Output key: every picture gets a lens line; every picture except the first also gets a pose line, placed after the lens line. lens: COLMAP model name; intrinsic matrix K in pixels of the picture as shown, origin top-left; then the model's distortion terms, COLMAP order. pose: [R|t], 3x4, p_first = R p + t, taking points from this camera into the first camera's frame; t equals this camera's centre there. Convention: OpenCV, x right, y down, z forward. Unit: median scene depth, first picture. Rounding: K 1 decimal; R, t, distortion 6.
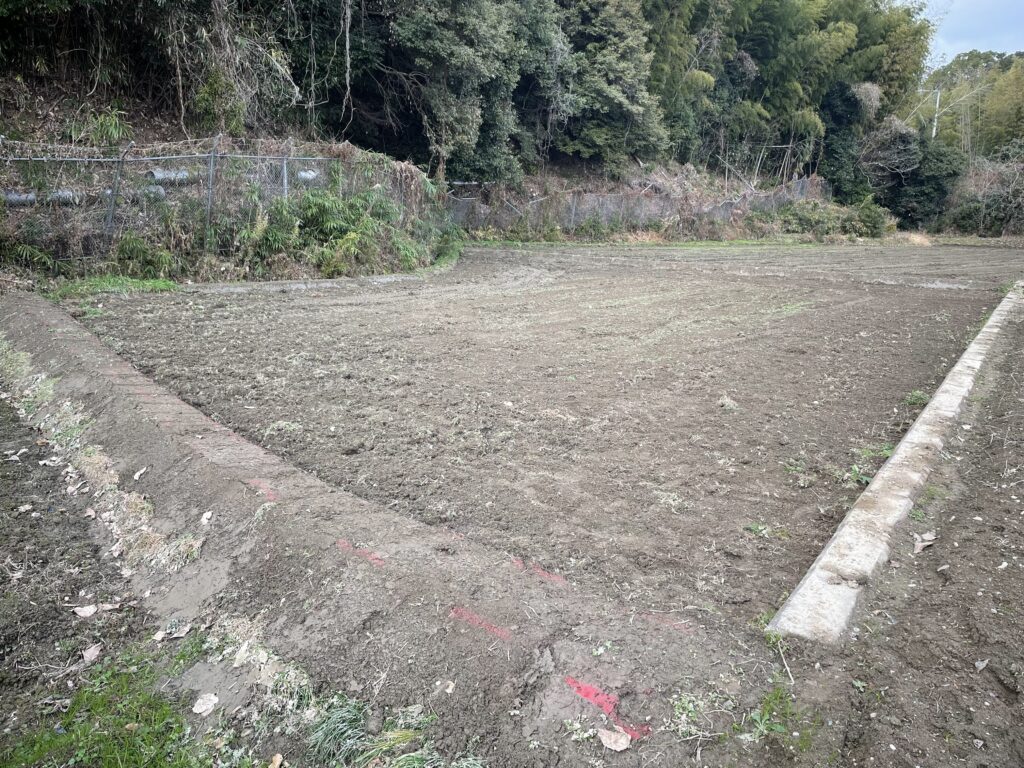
lens RADIAL K [[771.1, 0, 507.8], [0, 771.1, 386.9], [0, 0, 1]] dist [0.055194, -0.075667]
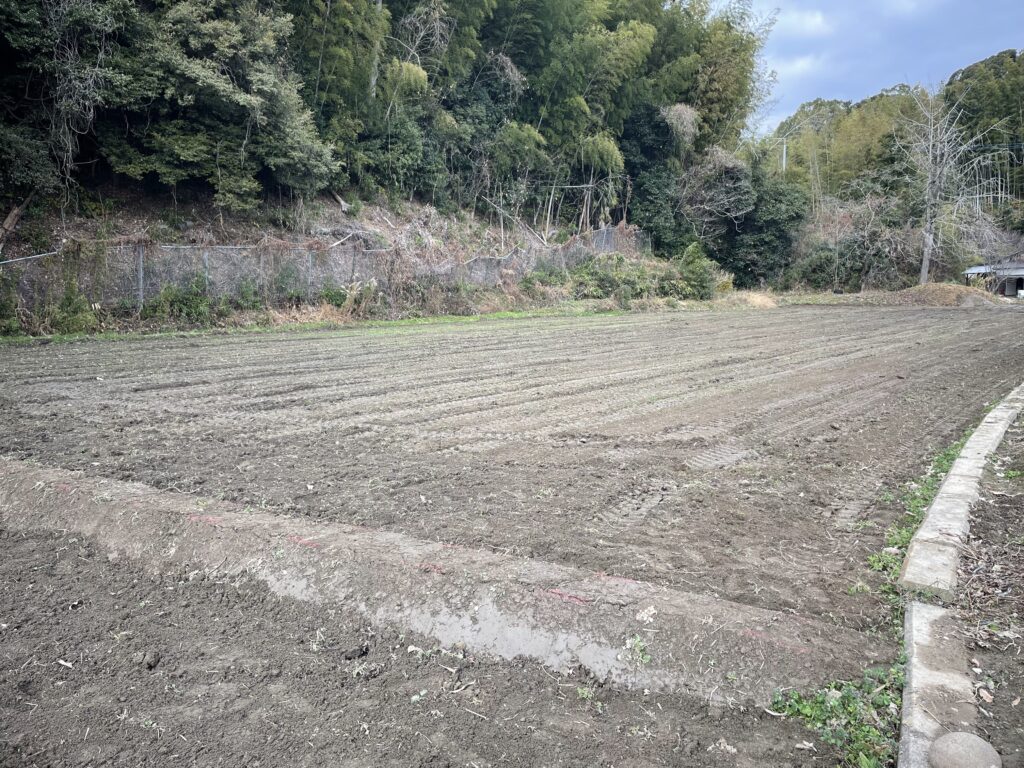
lens RADIAL K [[771.1, 0, 507.1], [0, 771.1, 389.9], [0, 0, 1]] dist [0.055194, -0.075667]
pose [[0.990957, -0.053660, 0.122982, 0.185999], [0.063753, 0.994781, -0.079663, -0.057144], [-0.118065, 0.086783, 0.989206, 0.286158]]
